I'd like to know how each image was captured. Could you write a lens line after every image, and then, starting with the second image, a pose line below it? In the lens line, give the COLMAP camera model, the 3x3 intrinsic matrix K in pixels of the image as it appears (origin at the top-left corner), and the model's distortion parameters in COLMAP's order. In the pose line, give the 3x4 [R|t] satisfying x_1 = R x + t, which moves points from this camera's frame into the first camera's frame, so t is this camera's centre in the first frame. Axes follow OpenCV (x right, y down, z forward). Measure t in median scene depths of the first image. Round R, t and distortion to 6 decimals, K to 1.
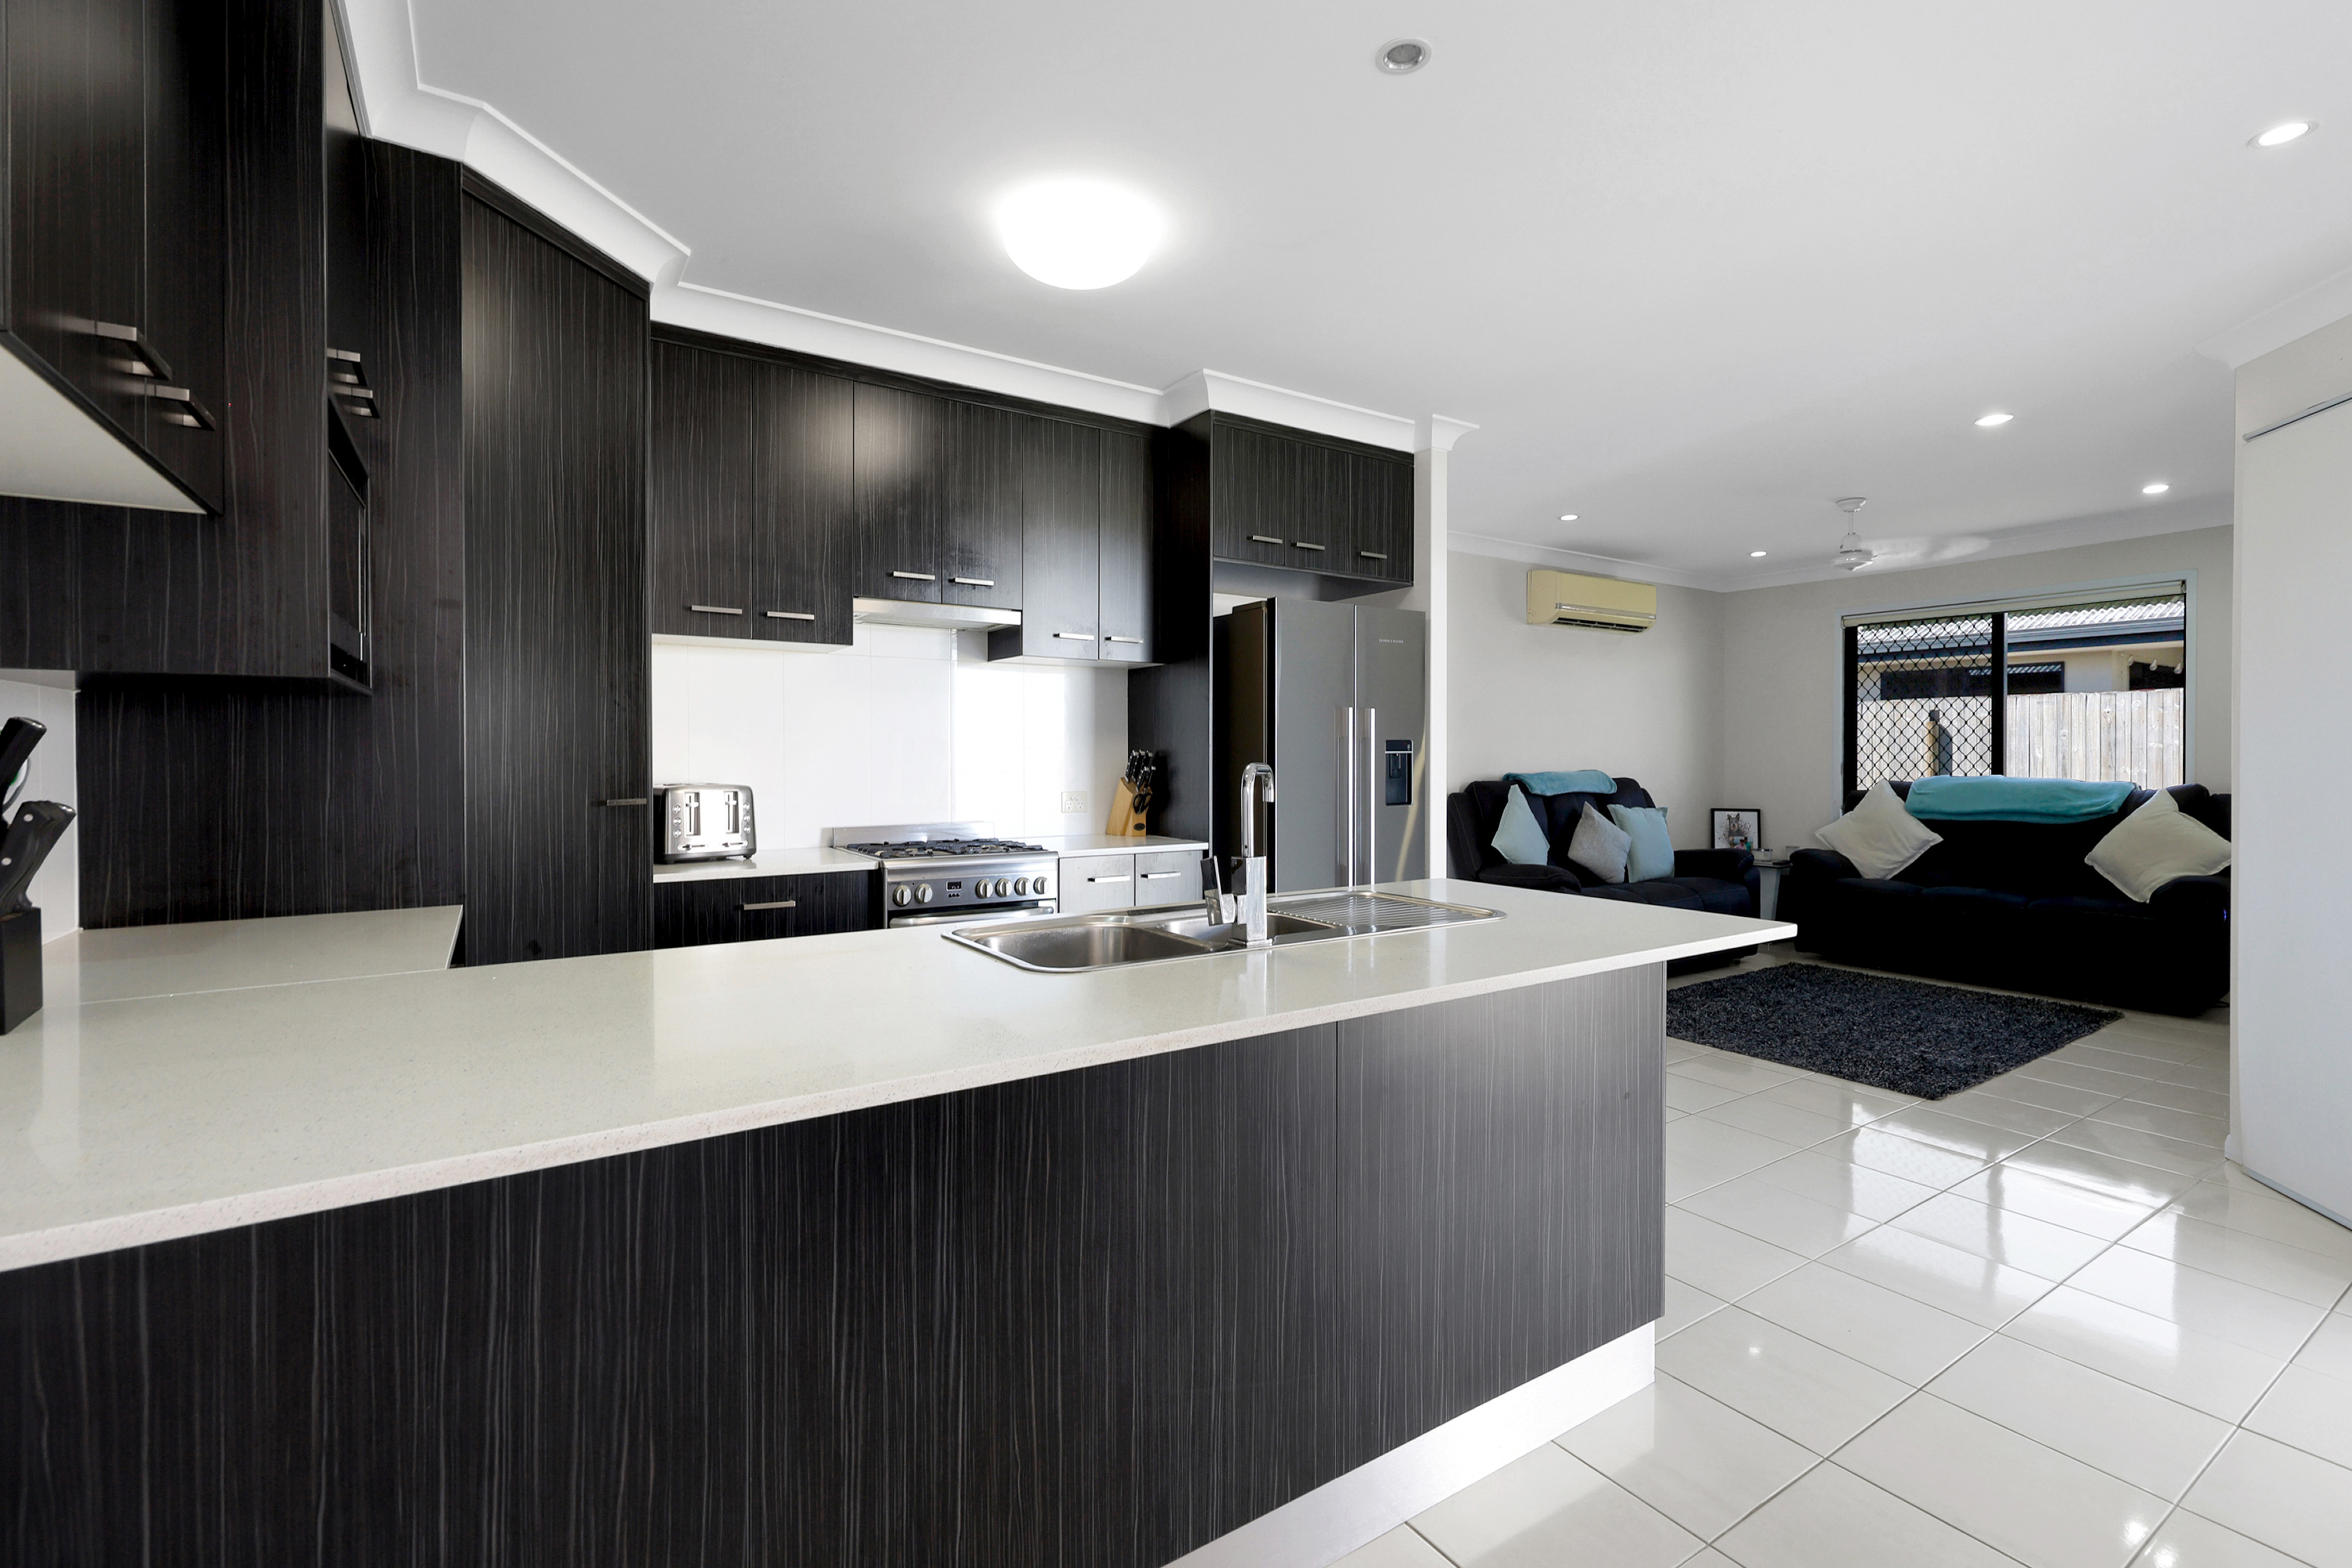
lens RADIAL K [[992.1, 0, 1242.6], [0, 992.1, 765.7], [0, 0, 1]] dist [0.000842, 0.000033]
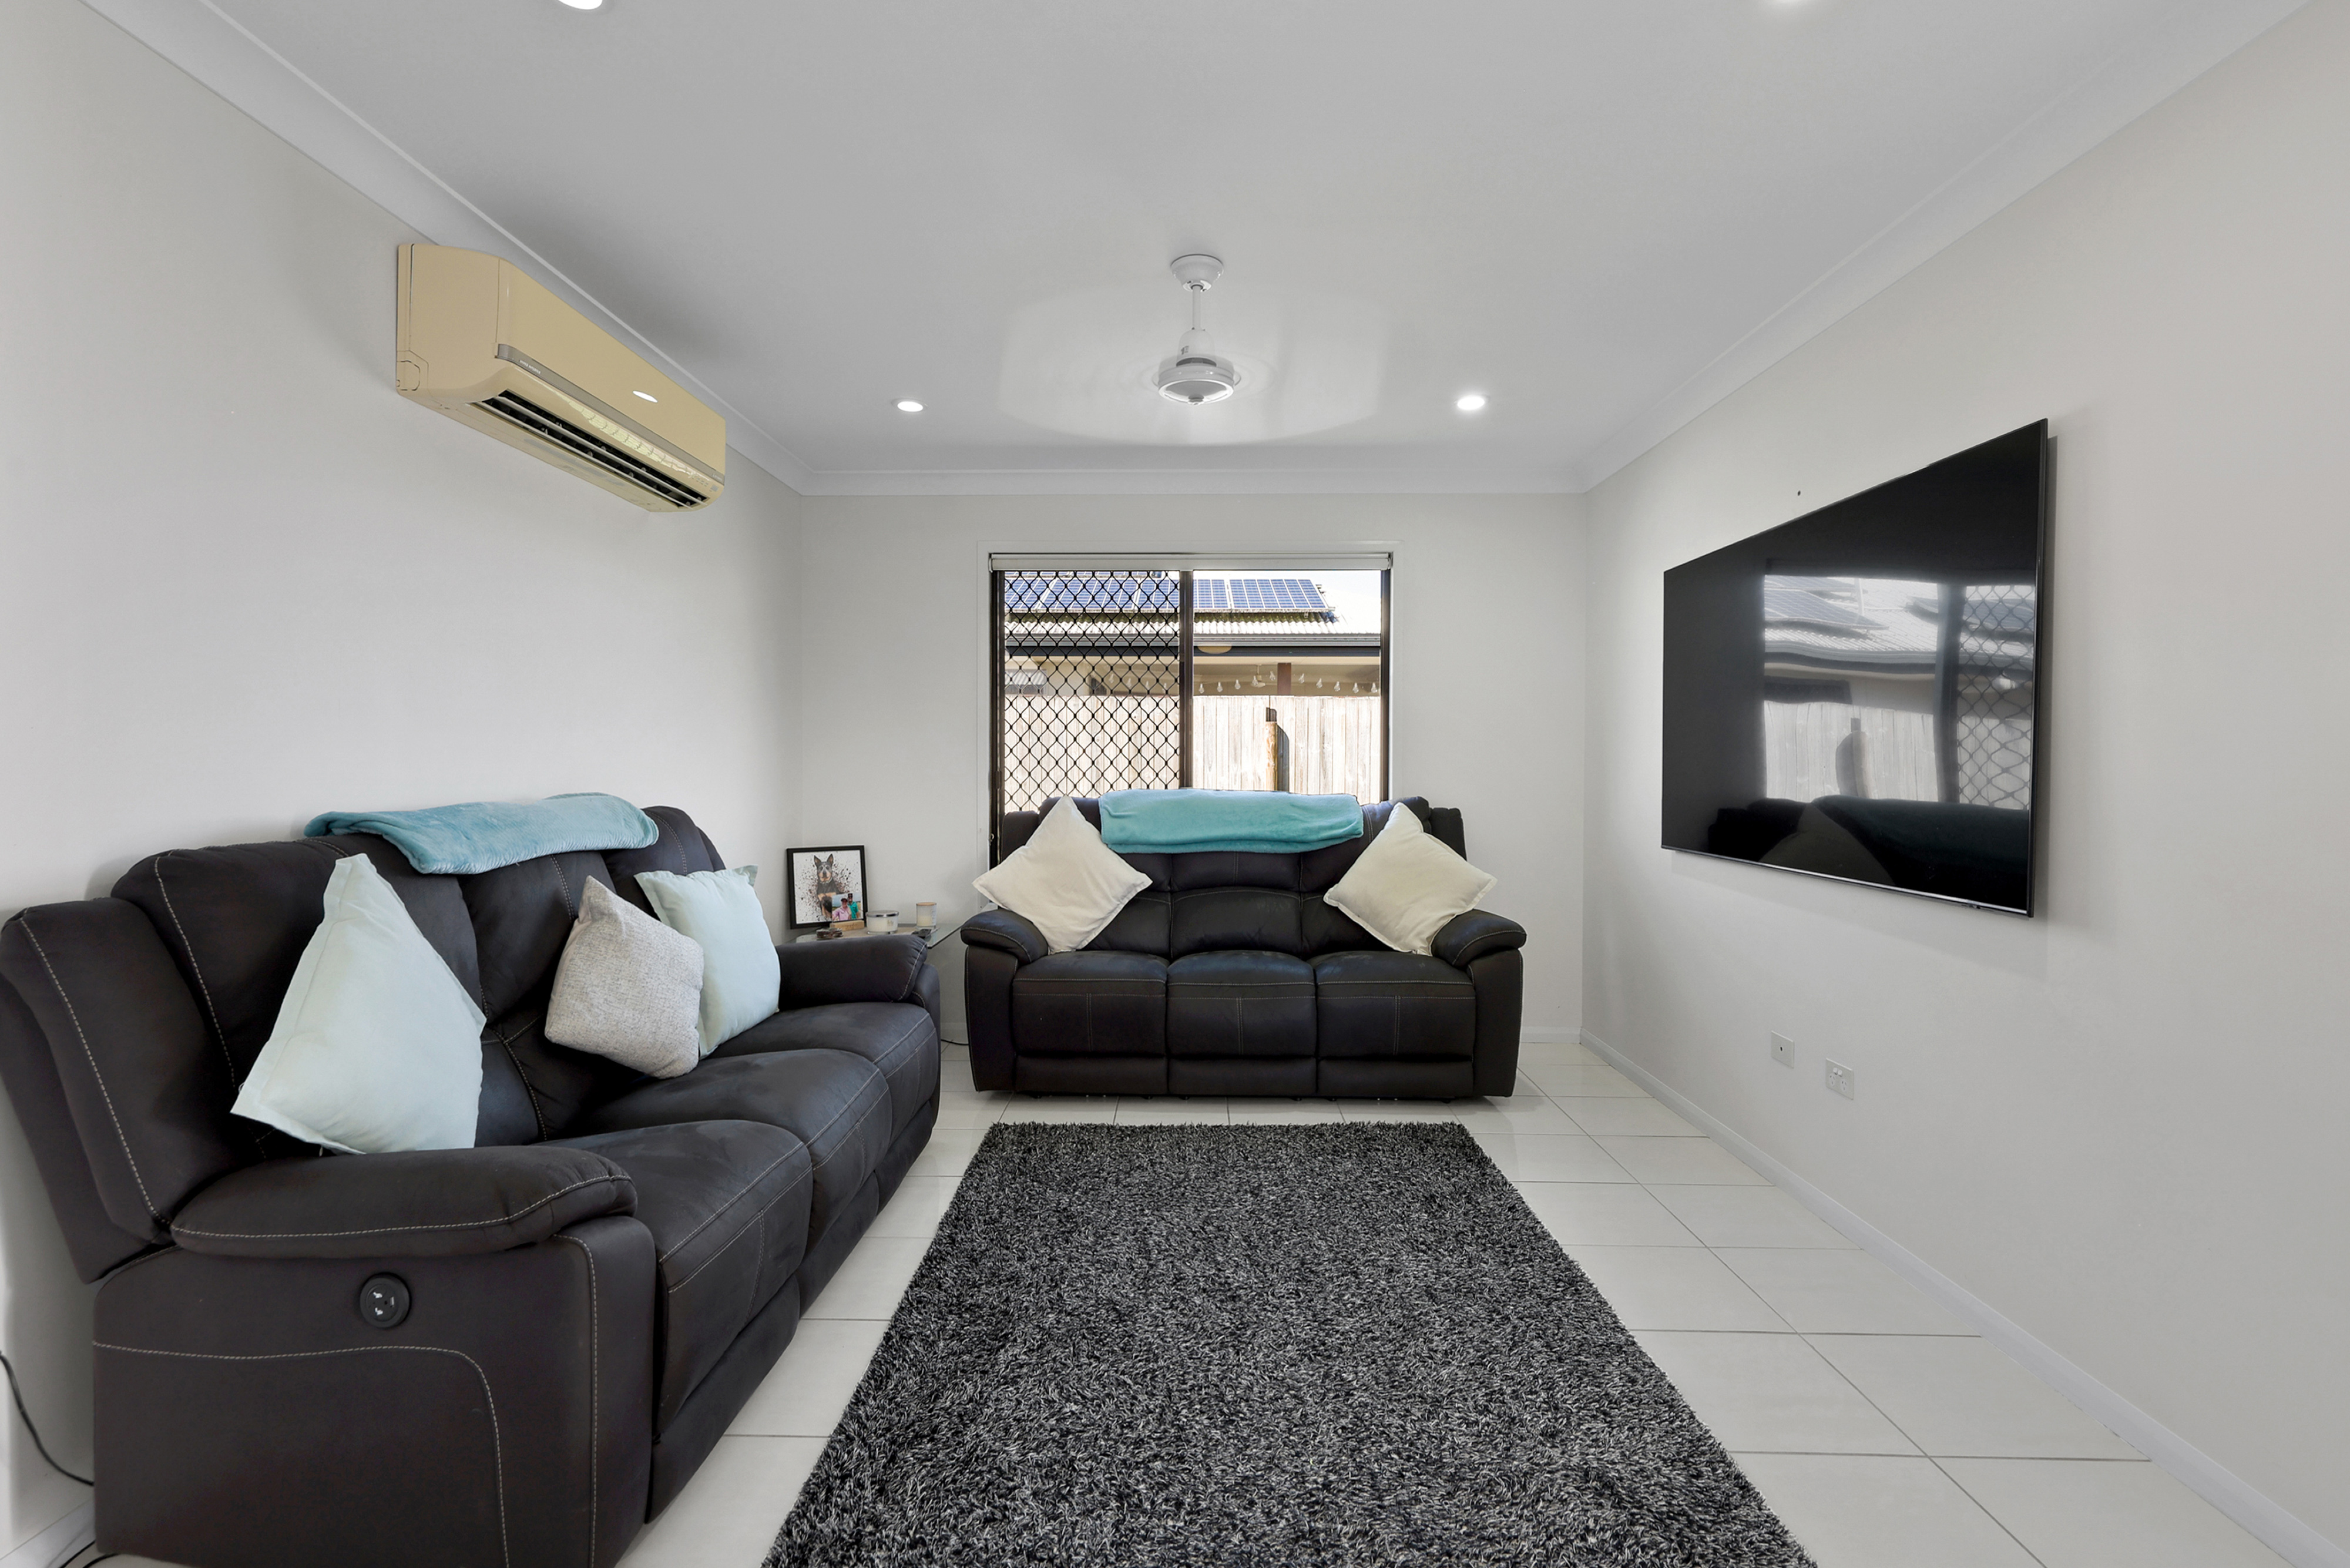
lens RADIAL K [[991.3, 0, 1241.5], [0, 991.3, 765.7], [0, 0, 1]] dist [0.000842, 0.000033]
pose [[0.542160, -0.000472, 0.840275, 0.154043], [0.002571, 0.999996, -0.001097, -0.005924], [-0.840271, 0.002755, 0.542159, 0.561161]]
